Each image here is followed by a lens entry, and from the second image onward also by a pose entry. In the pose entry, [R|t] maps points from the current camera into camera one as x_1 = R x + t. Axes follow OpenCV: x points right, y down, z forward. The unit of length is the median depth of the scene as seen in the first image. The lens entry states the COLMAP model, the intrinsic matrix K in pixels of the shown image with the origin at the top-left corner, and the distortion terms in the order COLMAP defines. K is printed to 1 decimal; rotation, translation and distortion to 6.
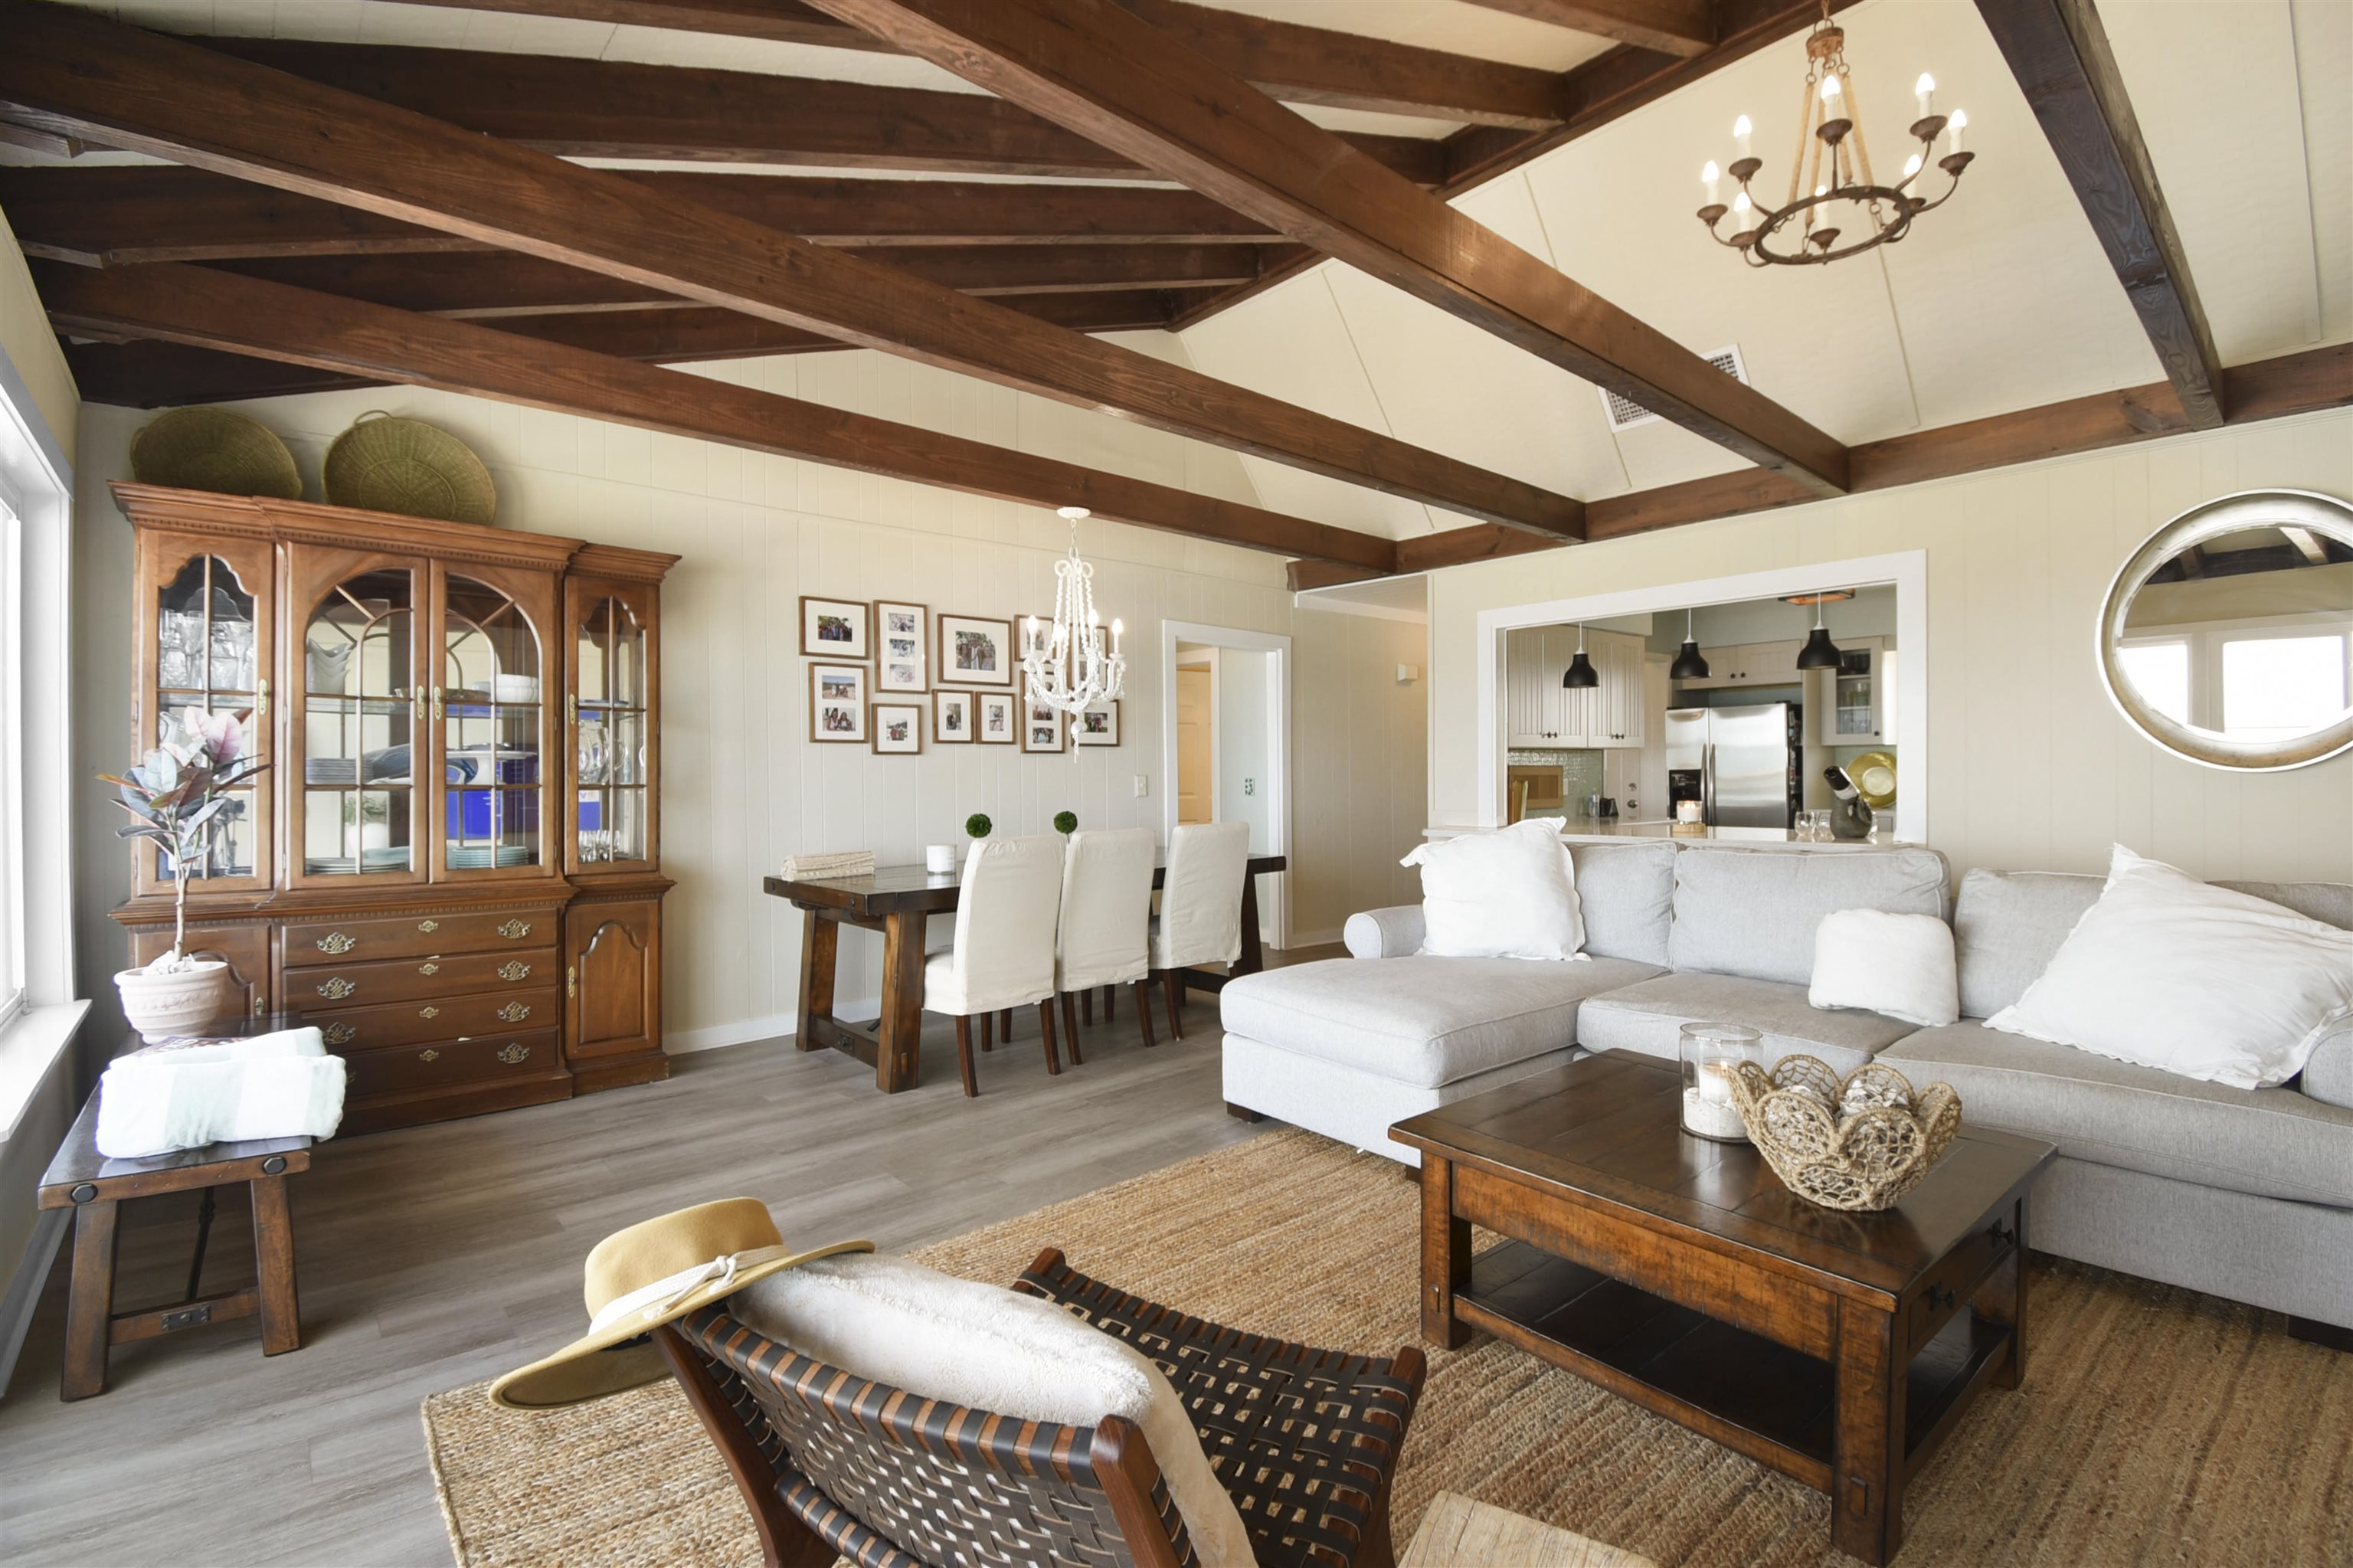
lens RADIAL K [[1047.4, 0, 1186.0], [0, 1047.4, 781.7], [0, 0, 1]] dist [0.003689, -0.007349]
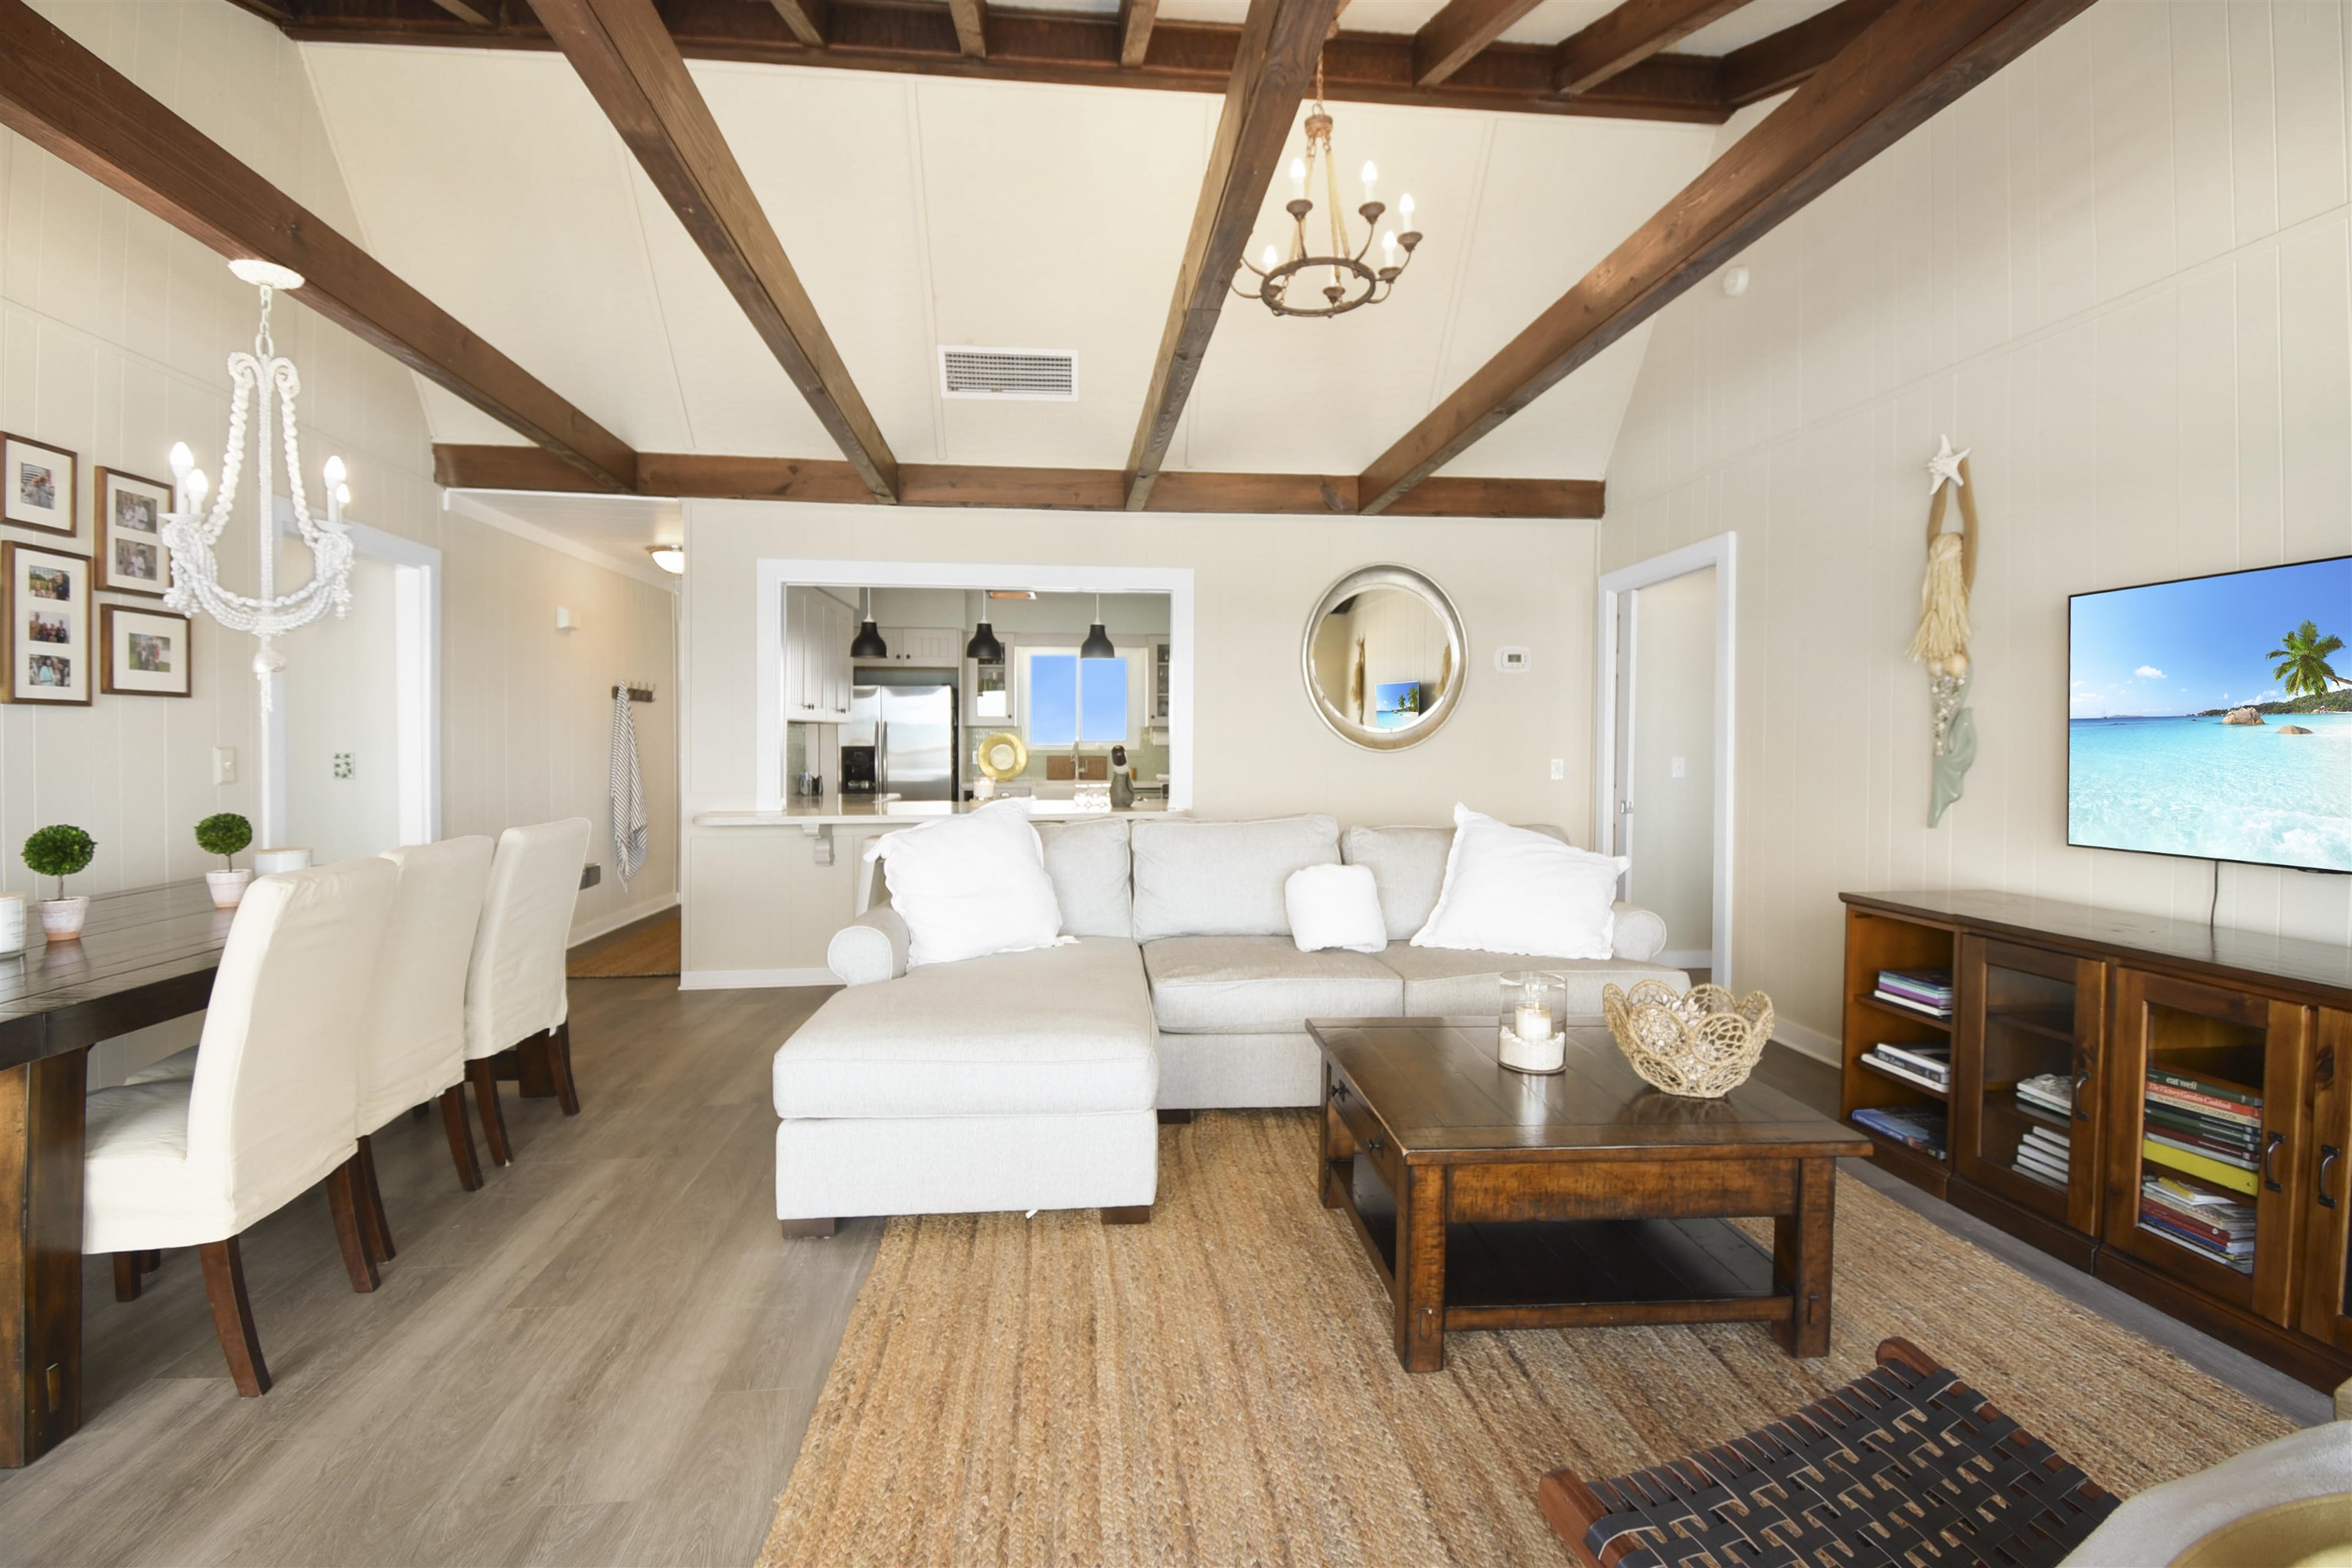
lens RADIAL K [[1046.9, 0, 1181.3], [0, 1046.9, 760.9], [0, 0, 1]] dist [0.003689, -0.007349]
pose [[0.577450, -0.001833, 0.816424, -0.280152], [-0.000279, 0.999997, 0.002442, -0.000337], [-0.816426, -0.001638, 0.577448, 0.286310]]
